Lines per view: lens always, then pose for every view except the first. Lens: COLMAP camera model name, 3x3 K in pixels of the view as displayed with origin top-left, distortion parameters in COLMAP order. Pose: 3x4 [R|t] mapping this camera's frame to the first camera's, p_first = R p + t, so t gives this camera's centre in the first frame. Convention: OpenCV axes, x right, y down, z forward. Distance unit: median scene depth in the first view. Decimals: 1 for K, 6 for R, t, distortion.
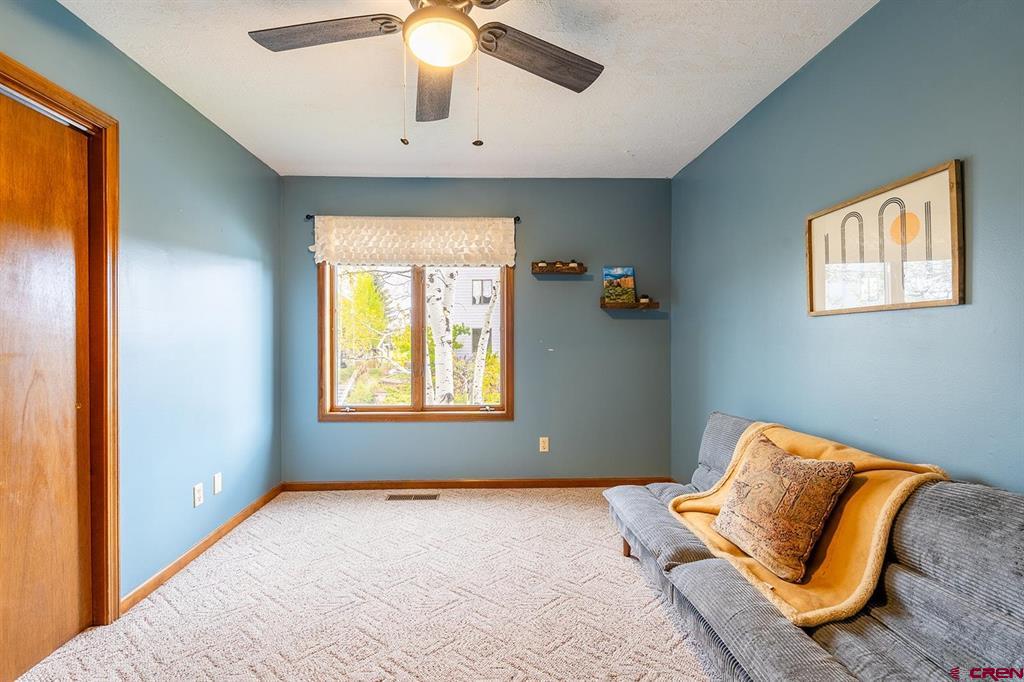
lens RADIAL K [[467.9, 0, 503.1], [0, 467.9, 338.5], [0, 0, 1]] dist [-0.001818, -0.000478]
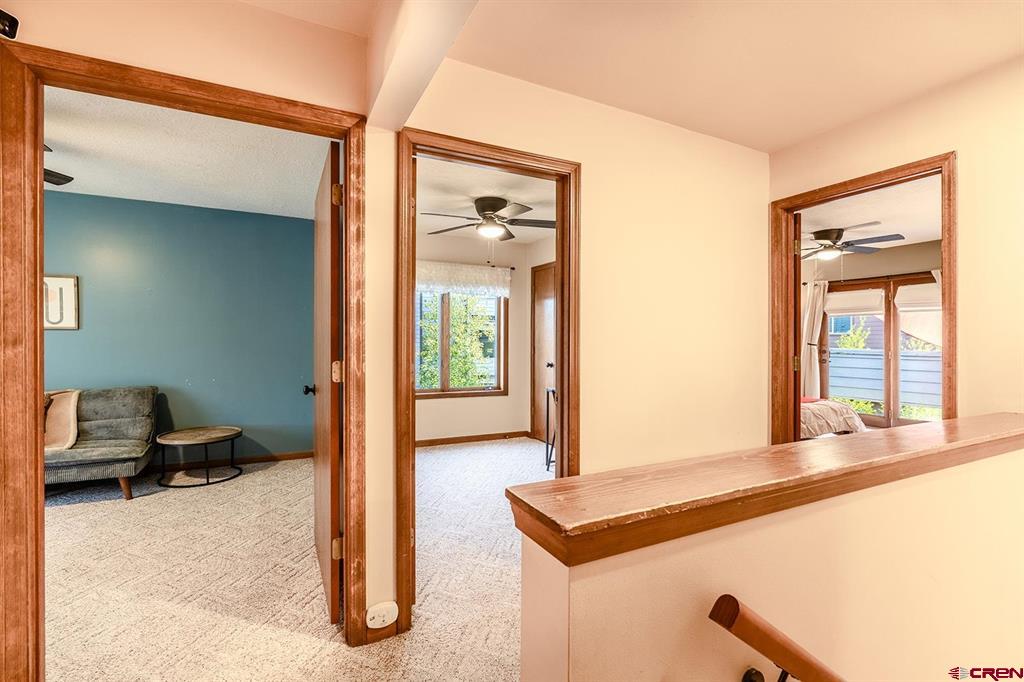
lens RADIAL K [[467.9, 0, 506.5], [0, 467.9, 342.7], [0, 0, 1]] dist [-0.001818, -0.000478]
pose [[-0.412512, -0.002980, 0.910947, -1.109163], [-0.000272, 0.999995, 0.003148, -0.001032], [-0.910952, 0.001051, -0.412511, -0.070692]]
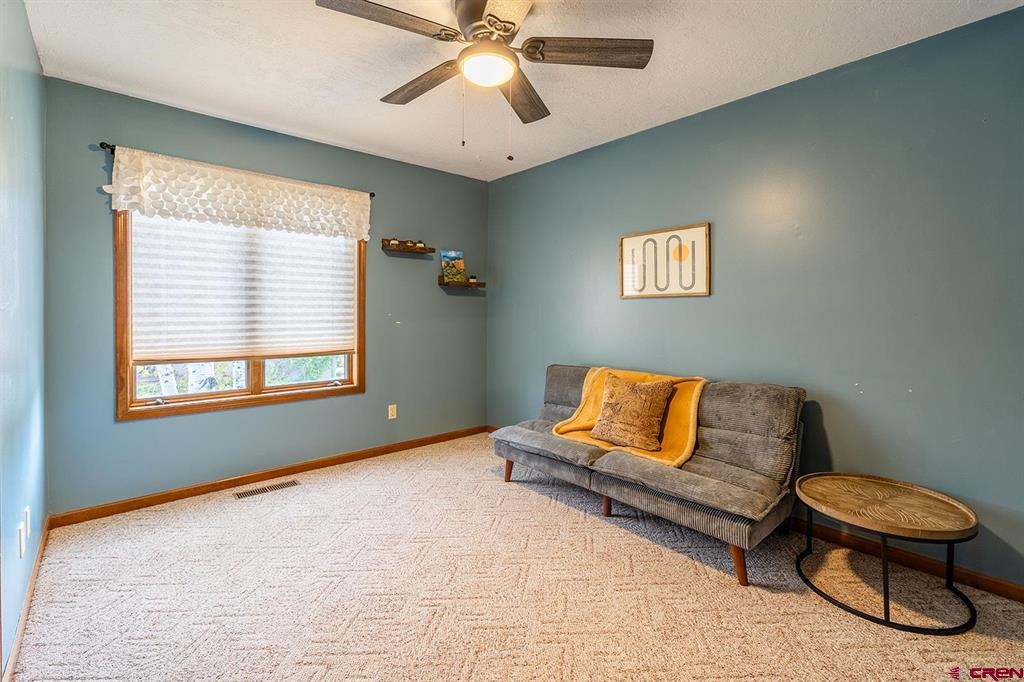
lens RADIAL K [[467.9, 0, 530.2], [0, 467.9, 319.2], [0, 0, 1]] dist [-0.001818, -0.000478]
pose [[0.747811, -0.007385, 0.663871, -0.402585], [-0.001683, 0.999914, 0.013019, 0.002157], [-0.663910, -0.010853, 0.747734, 0.002879]]
